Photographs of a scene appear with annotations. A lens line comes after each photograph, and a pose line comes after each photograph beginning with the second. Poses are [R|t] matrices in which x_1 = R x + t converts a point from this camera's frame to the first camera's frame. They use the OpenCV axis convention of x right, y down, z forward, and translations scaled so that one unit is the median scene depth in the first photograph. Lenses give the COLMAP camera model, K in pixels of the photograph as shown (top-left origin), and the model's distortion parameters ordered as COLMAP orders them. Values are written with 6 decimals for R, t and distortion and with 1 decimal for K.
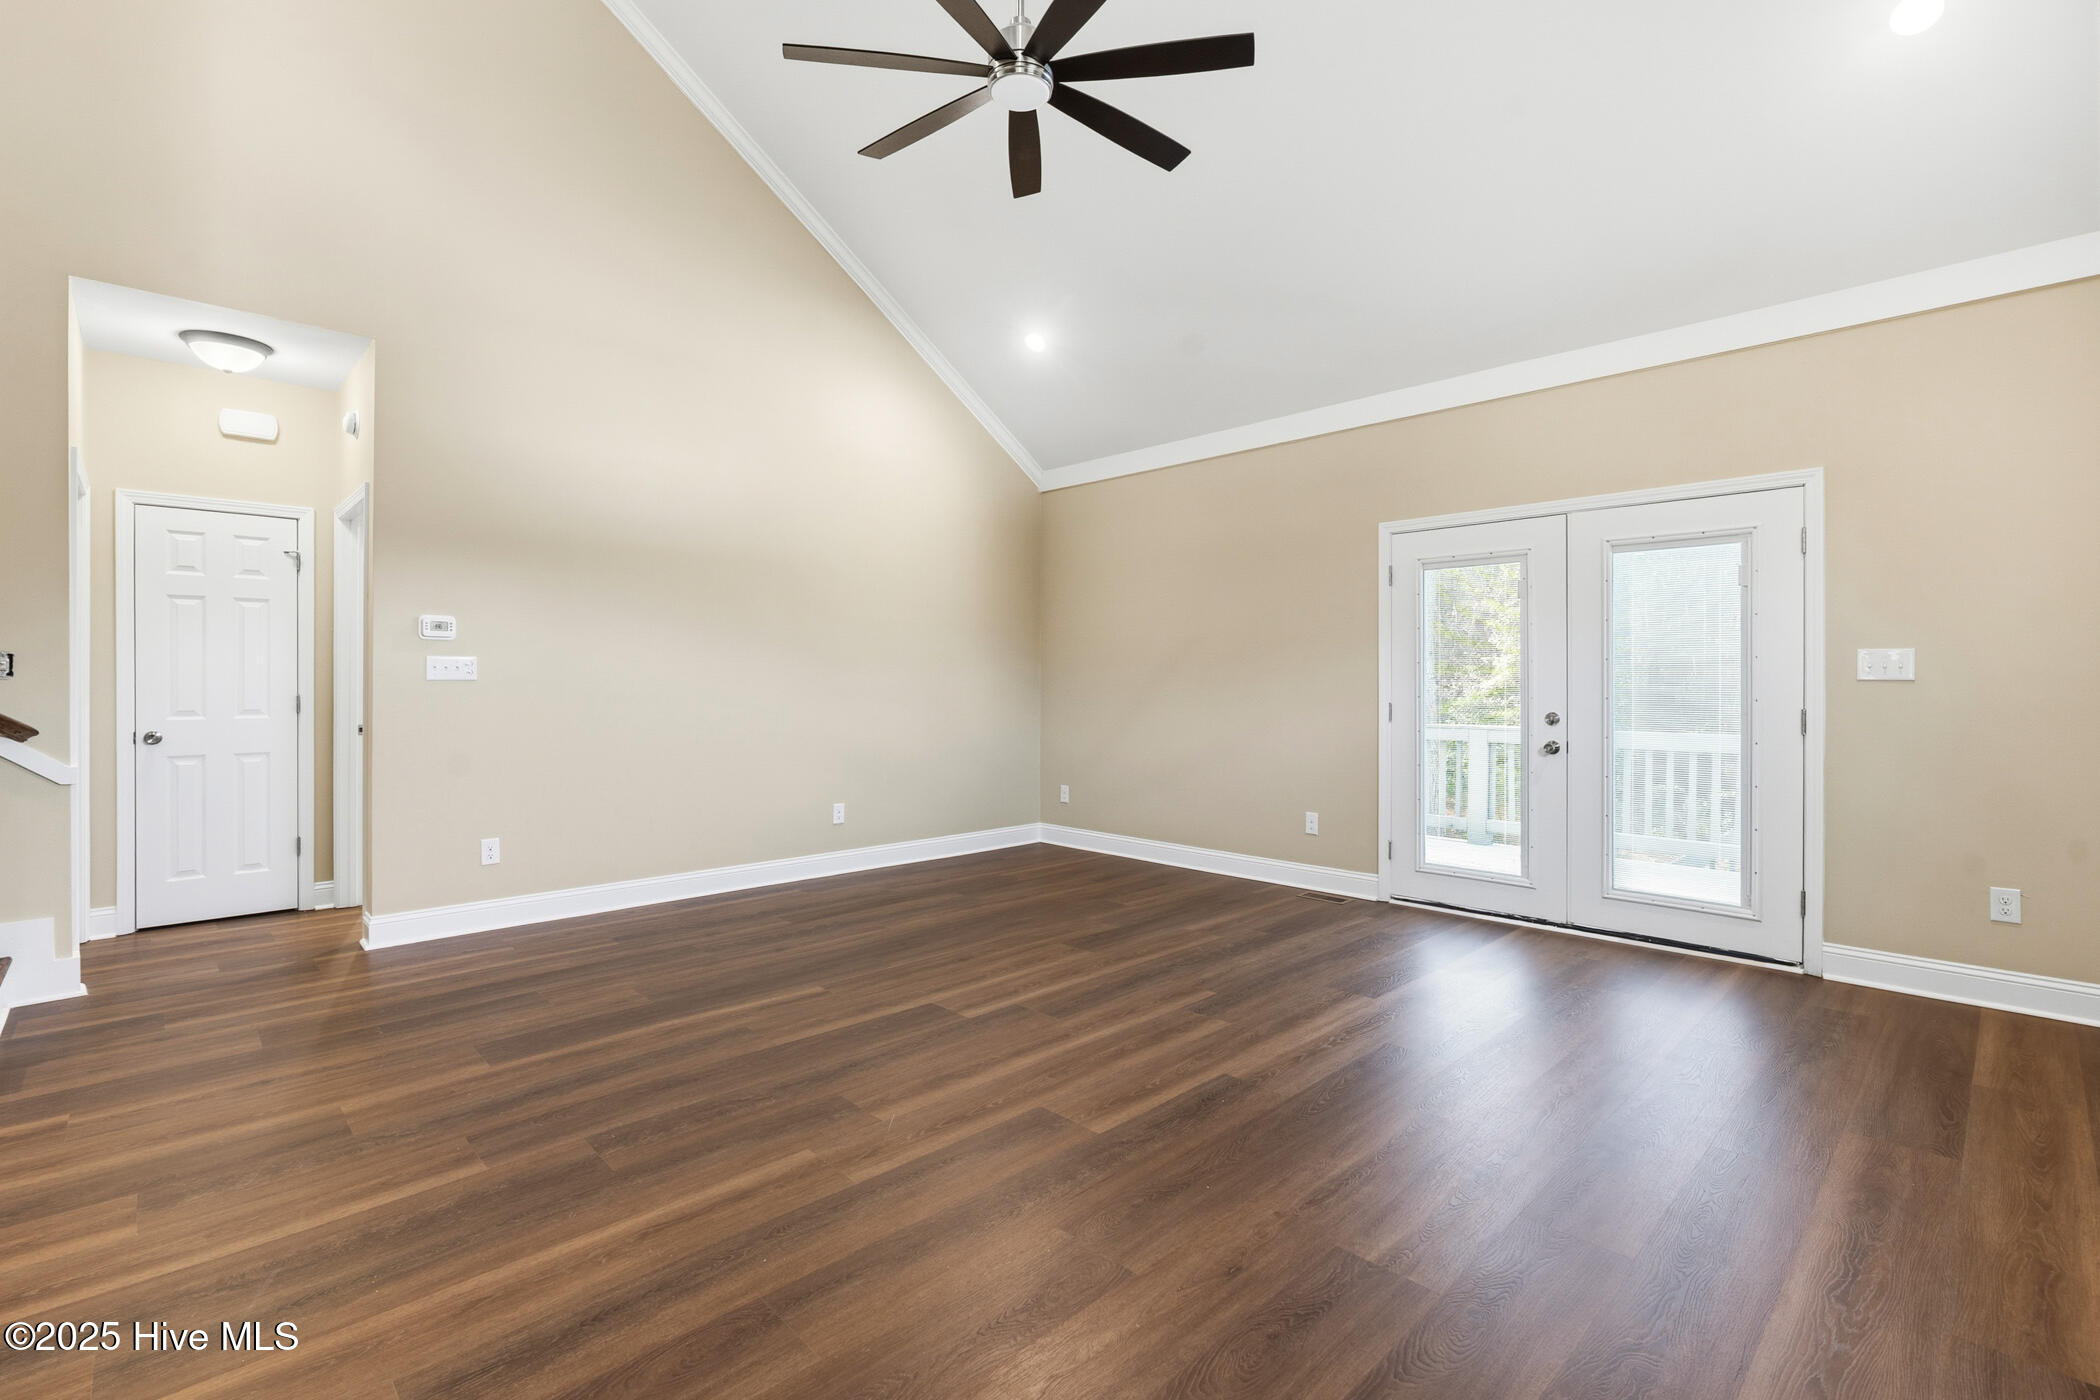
lens RADIAL K [[949.5, 0, 1050.2], [0, 949.5, 686.6], [0, 0, 1]] dist [-0.015813, 0.010648]
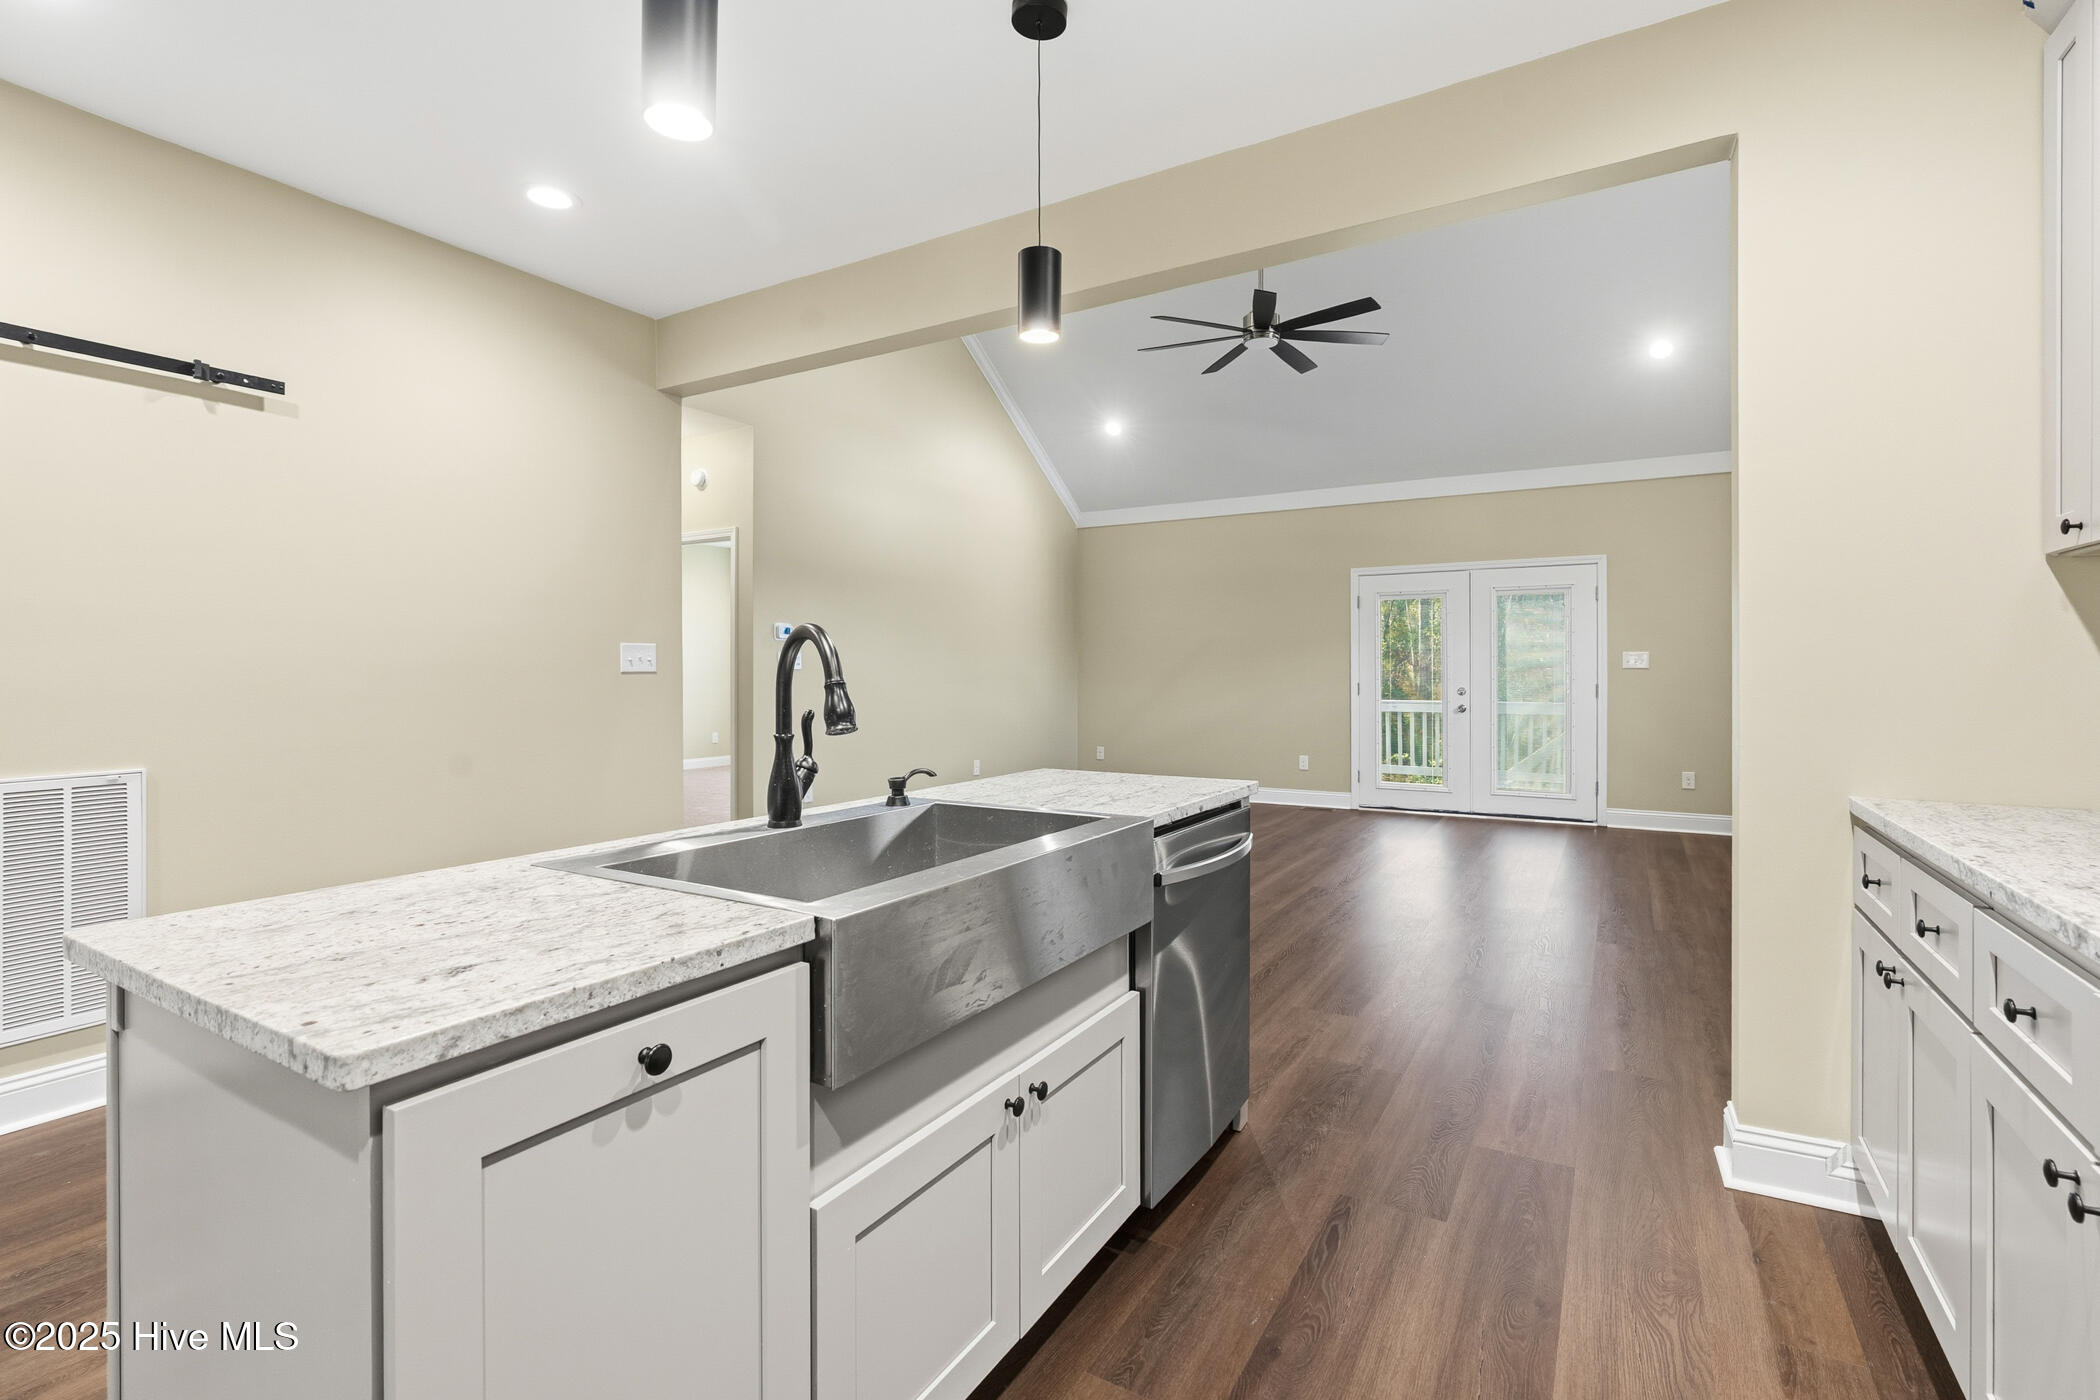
lens RADIAL K [[949.9, 0, 1054.4], [0, 949.9, 673.0], [0, 0, 1]] dist [-0.011412, 0.000949]
pose [[0.965991, -0.002003, 0.258566, -0.718025], [0.002750, 0.999993, -0.002525, 0.003960], [-0.258559, 0.003150, 0.965990, -0.525161]]
